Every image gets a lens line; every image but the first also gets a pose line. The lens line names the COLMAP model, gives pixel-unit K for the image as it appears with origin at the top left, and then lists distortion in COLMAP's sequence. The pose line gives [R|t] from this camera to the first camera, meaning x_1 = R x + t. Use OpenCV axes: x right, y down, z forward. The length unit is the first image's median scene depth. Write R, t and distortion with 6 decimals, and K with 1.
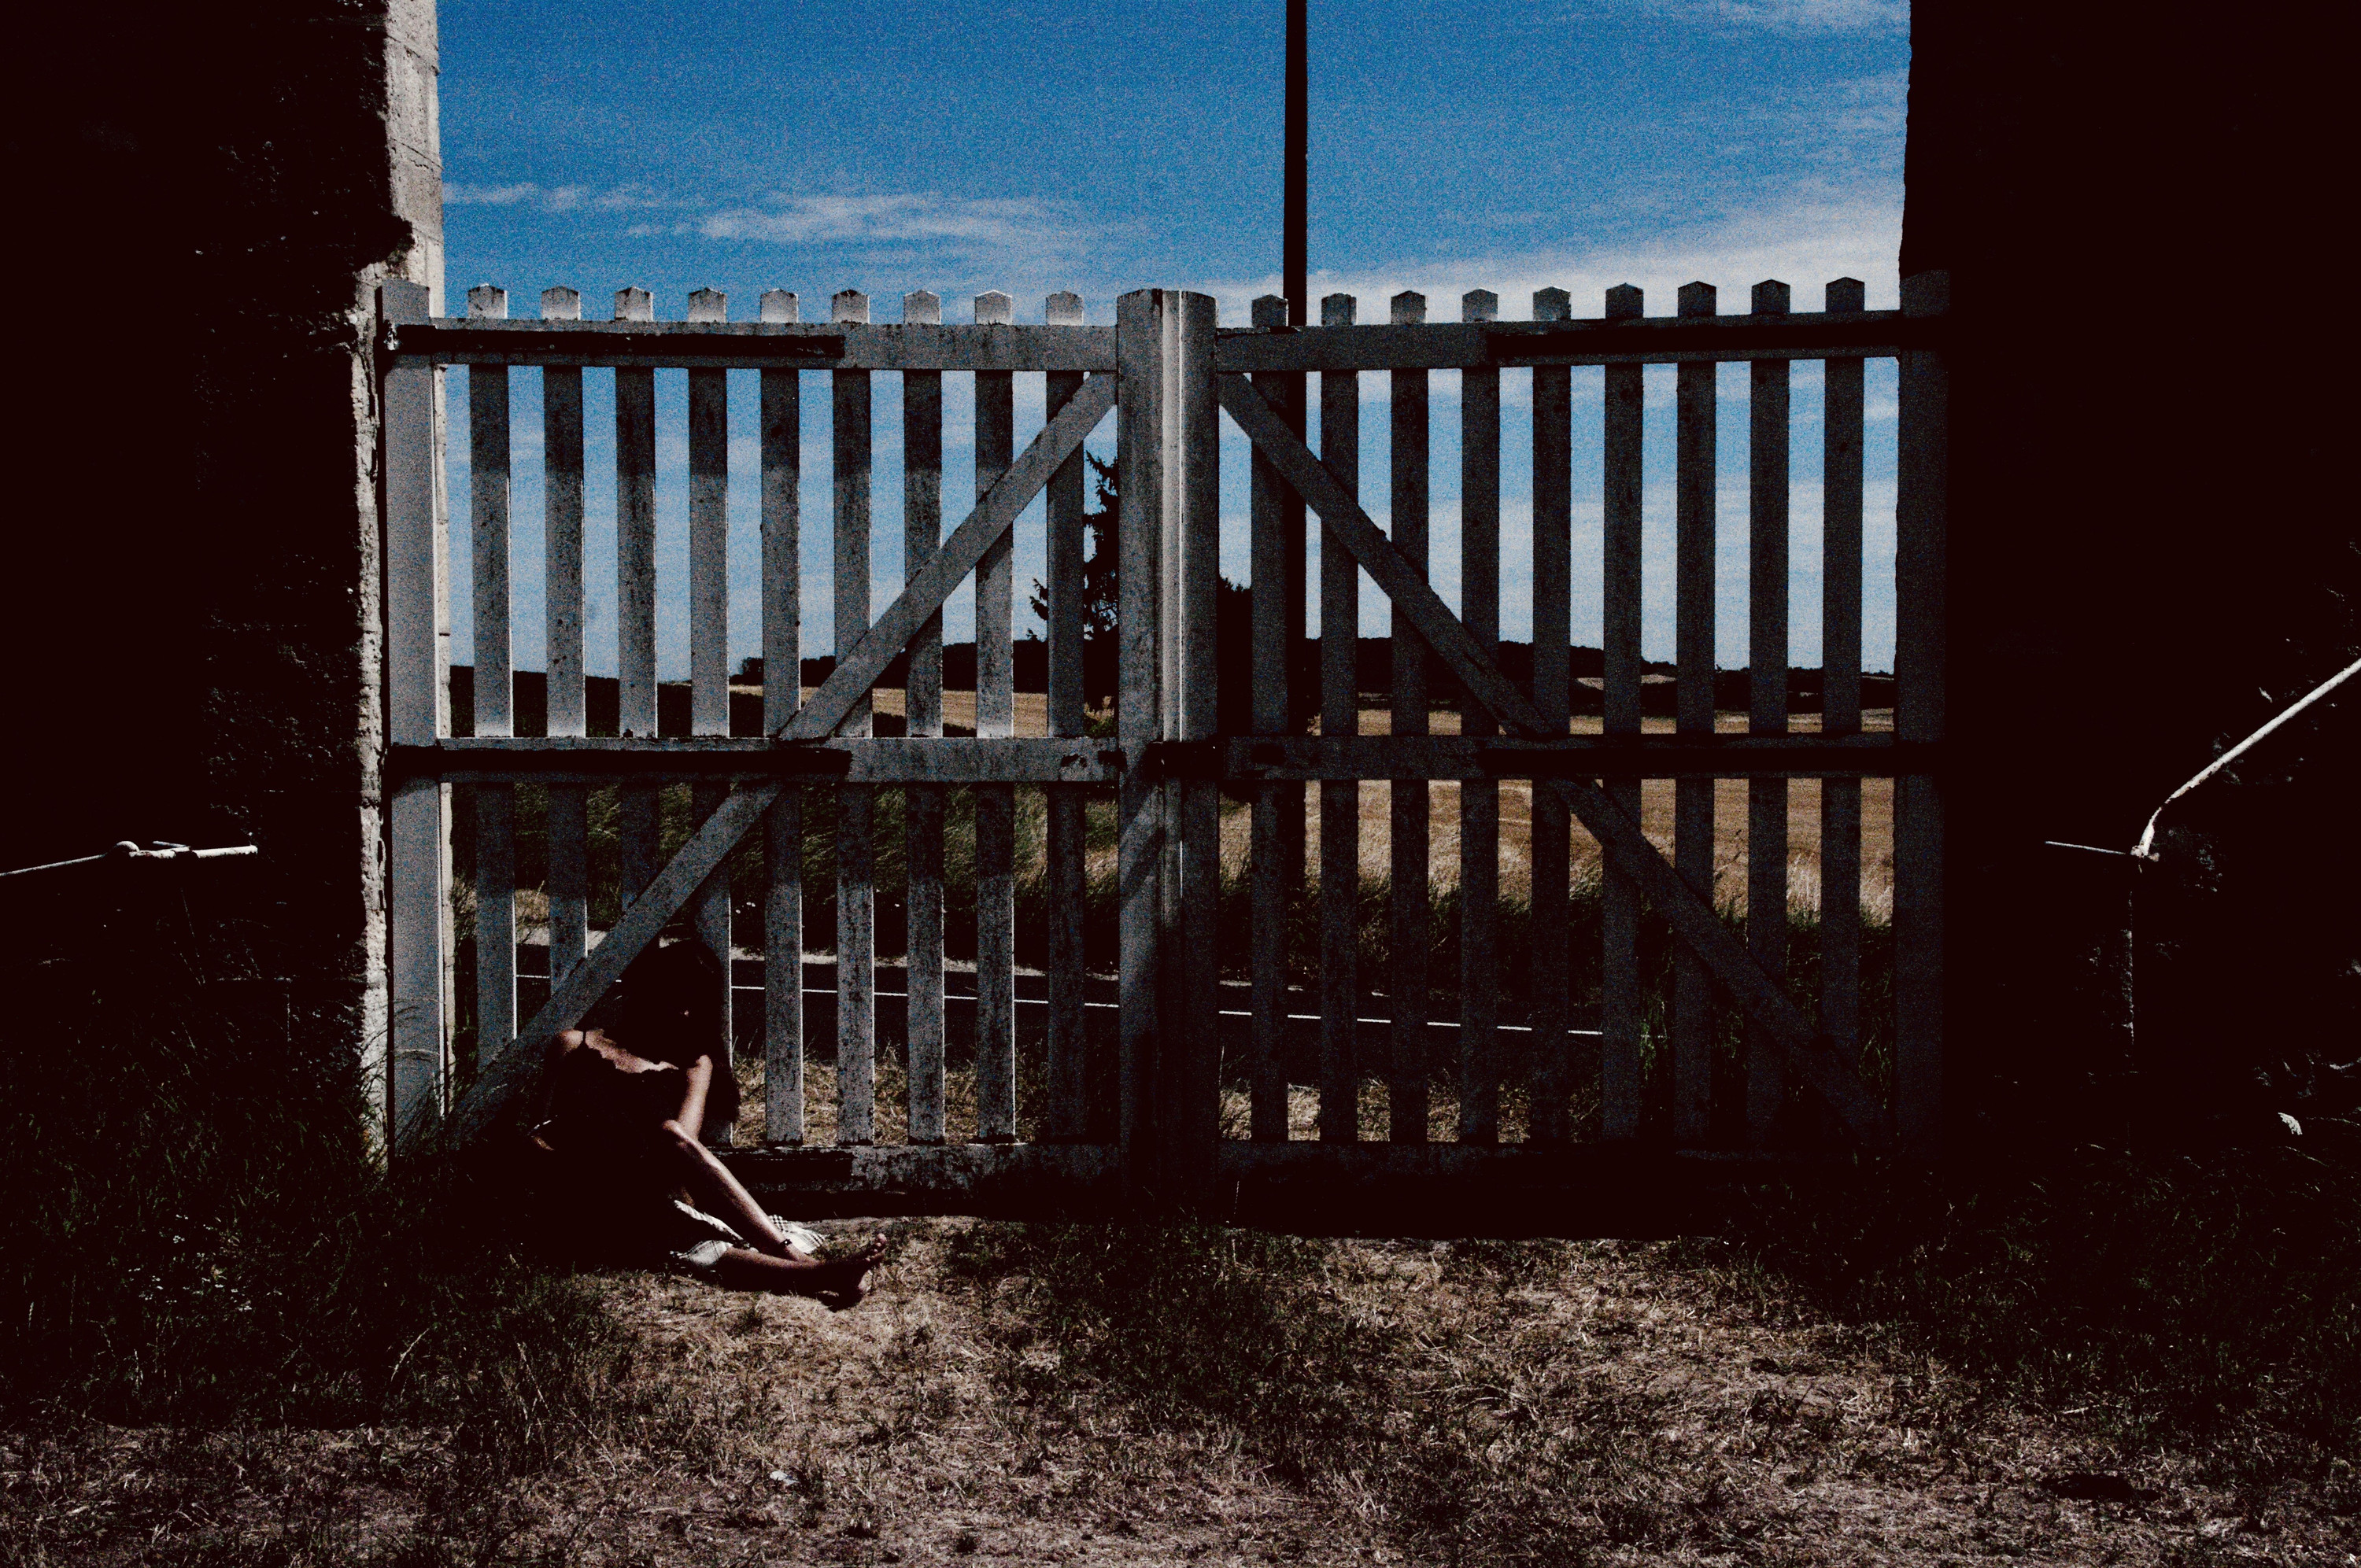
lens RADIAL K [[2941.0, 0, 1172.6], [0, 2941.0, 781.1], [0, 0, 1]] dist [0.048670, 0.000000]
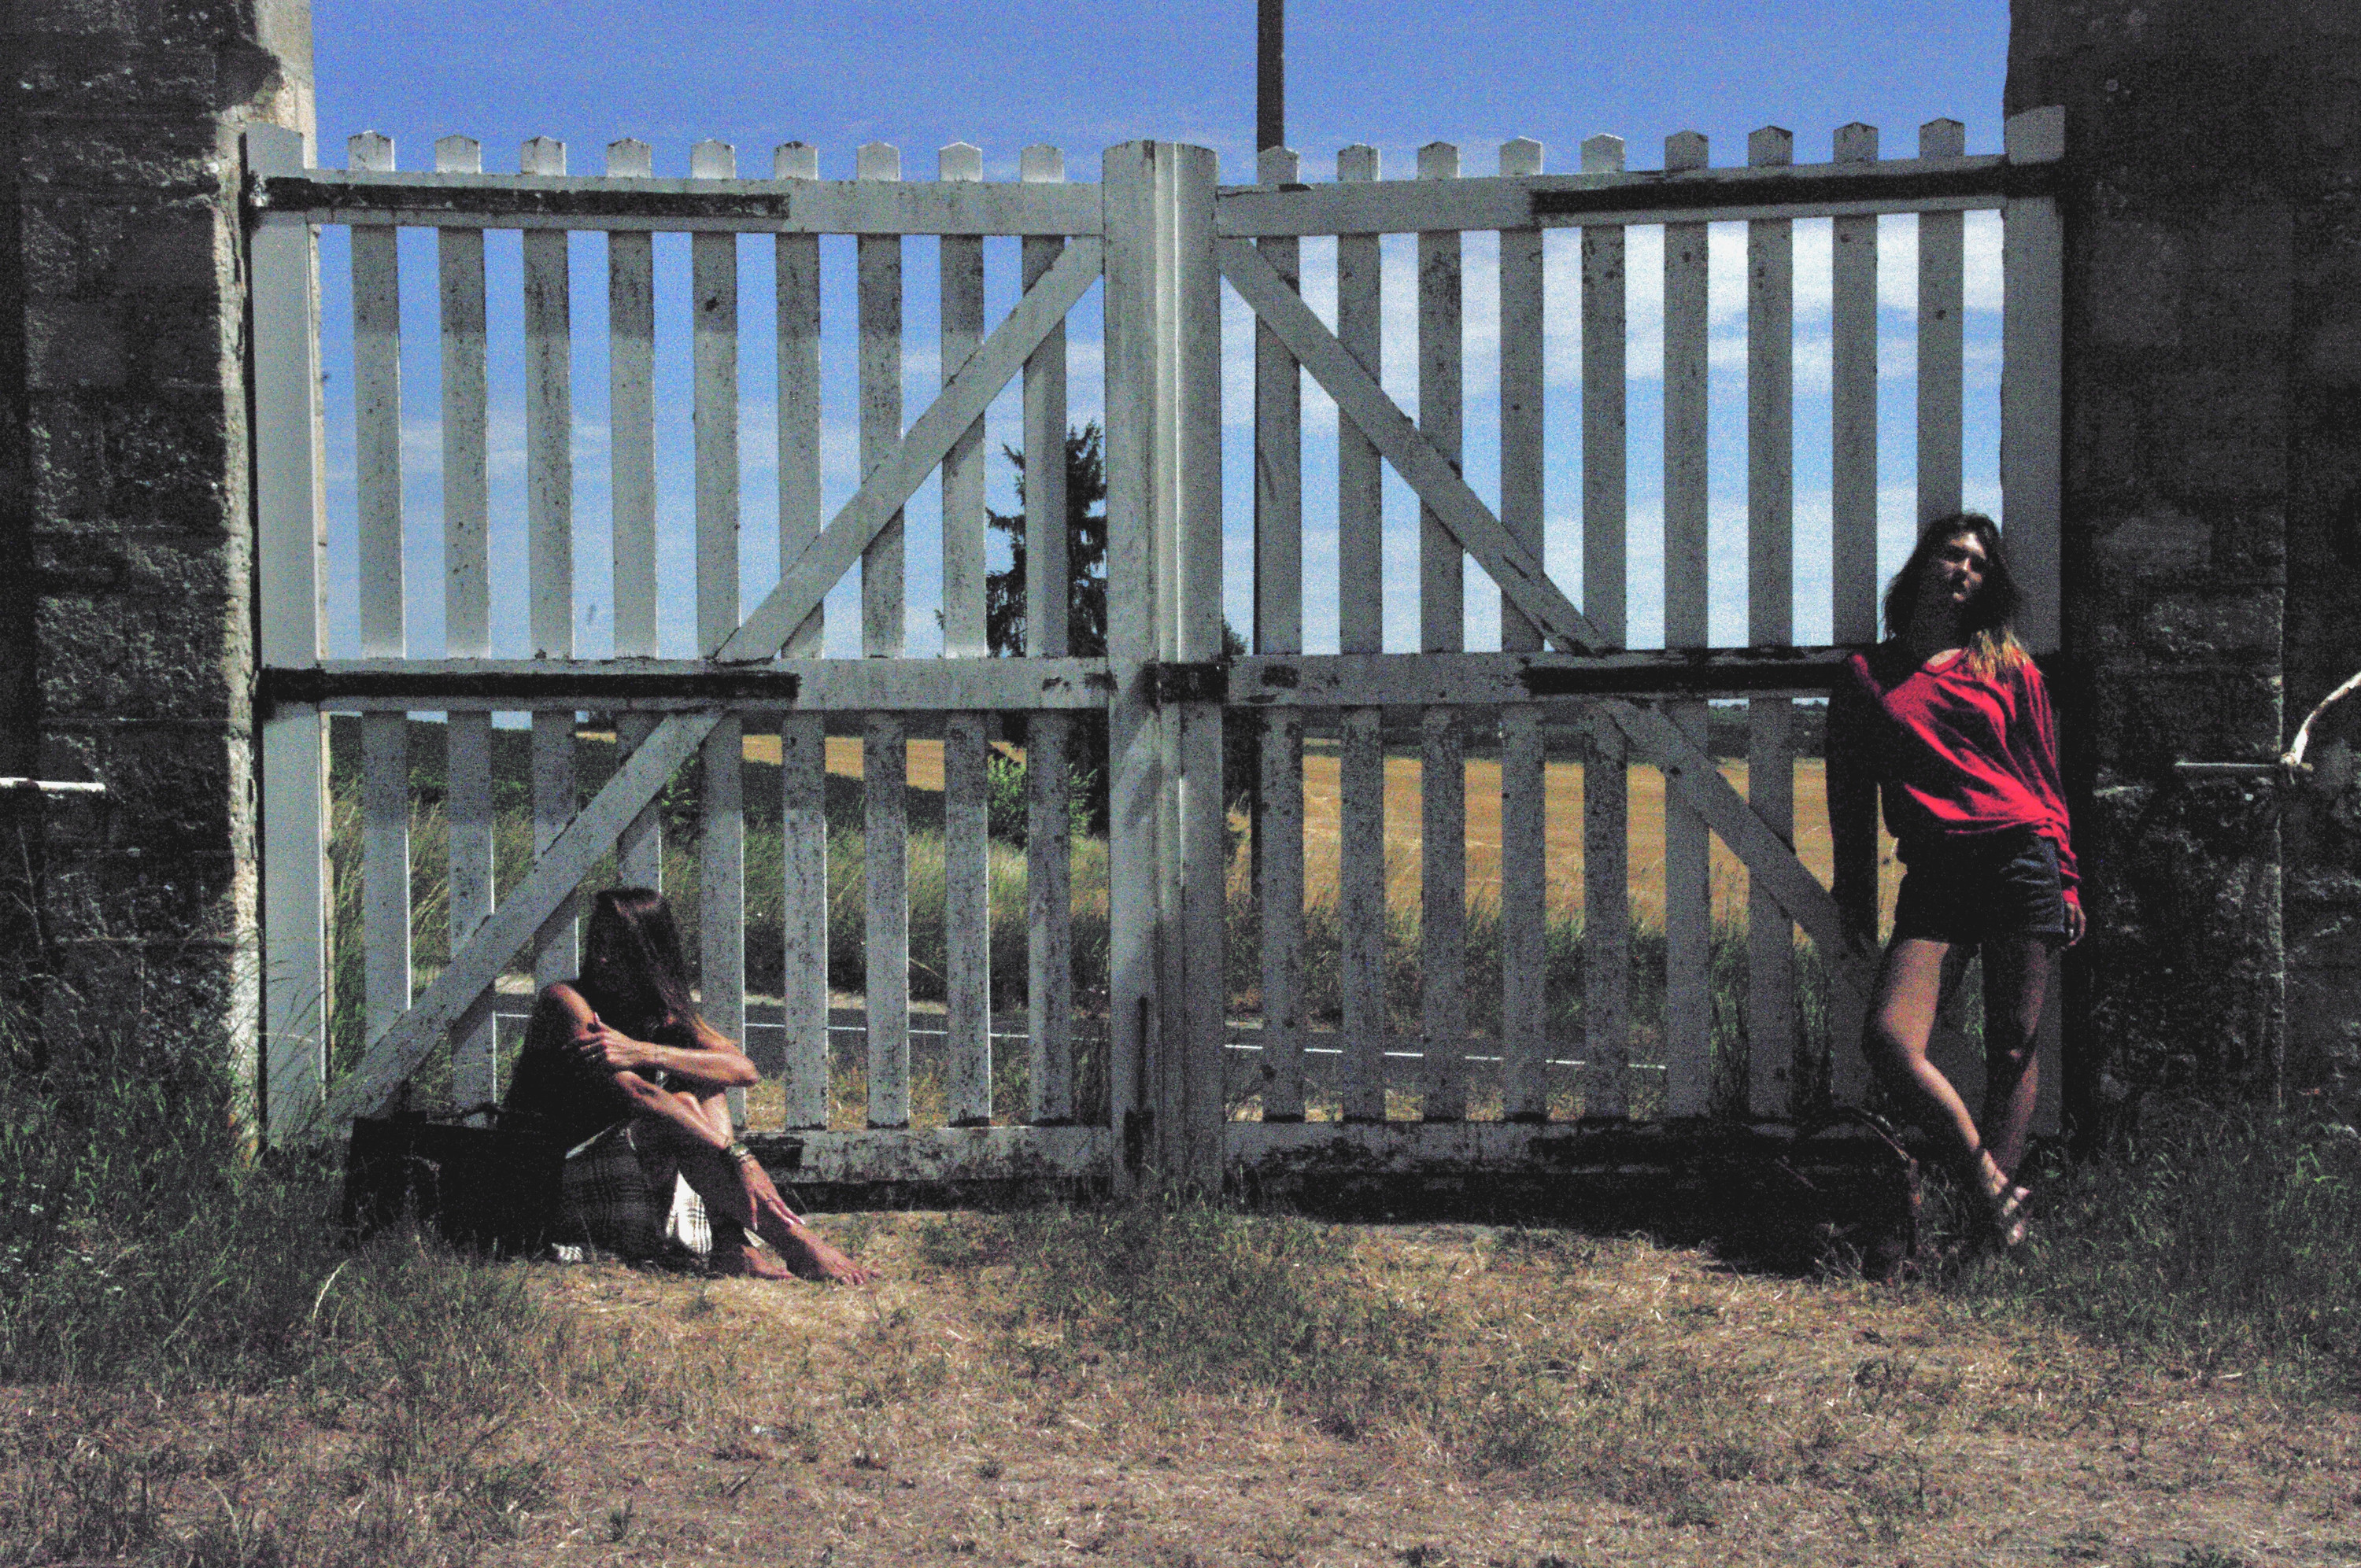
lens RADIAL K [[3509.8, 0, 1178.8], [0, 3509.8, 791.0], [0, 0, 1]] dist [0.164383, 0.000000]
pose [[0.999750, -0.006890, 0.021276, -0.020106], [0.007218, 0.999856, -0.015380, 0.041435], [-0.021167, 0.015530, 0.999655, -0.038206]]
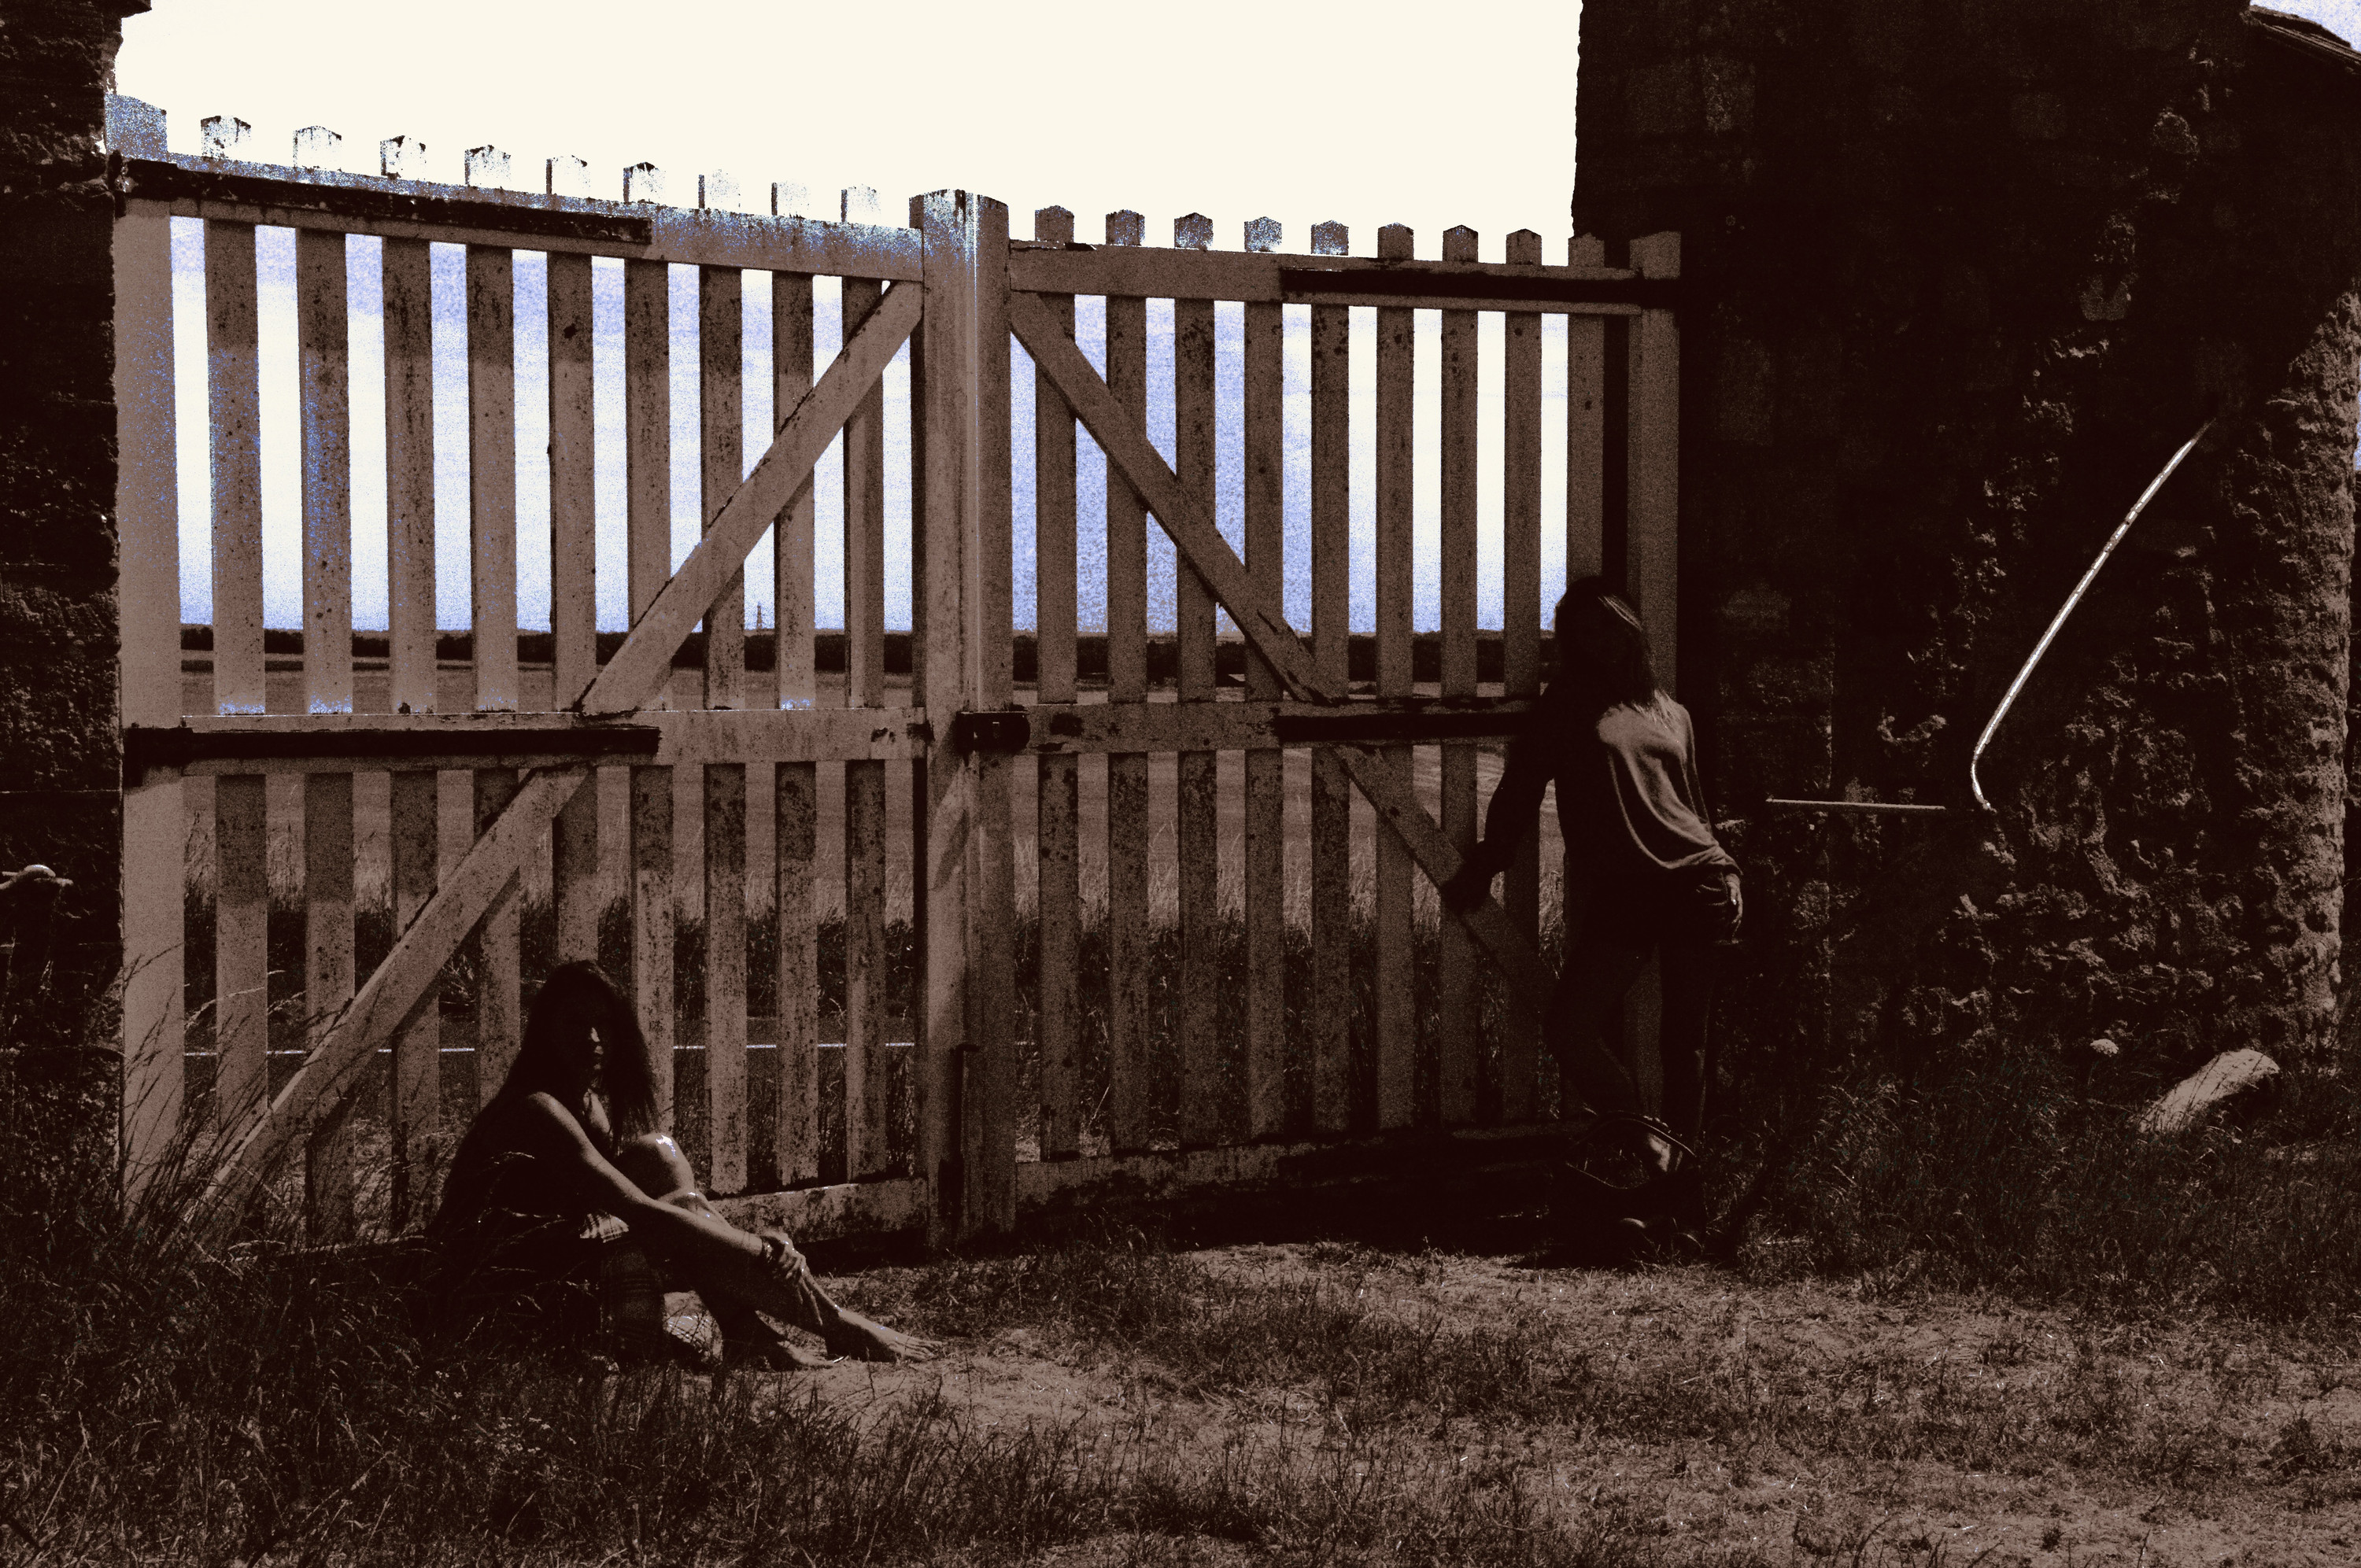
lens RADIAL K [[3509.8, 0, 1182.8], [0, 3509.8, 791.0], [0, 0, 1]] dist [0.164383, 0.000000]
pose [[0.817620, -0.024100, 0.575254, -0.560420], [0.017571, 0.999703, 0.016907, -0.006532], [-0.575490, -0.003715, 0.817800, 0.113338]]
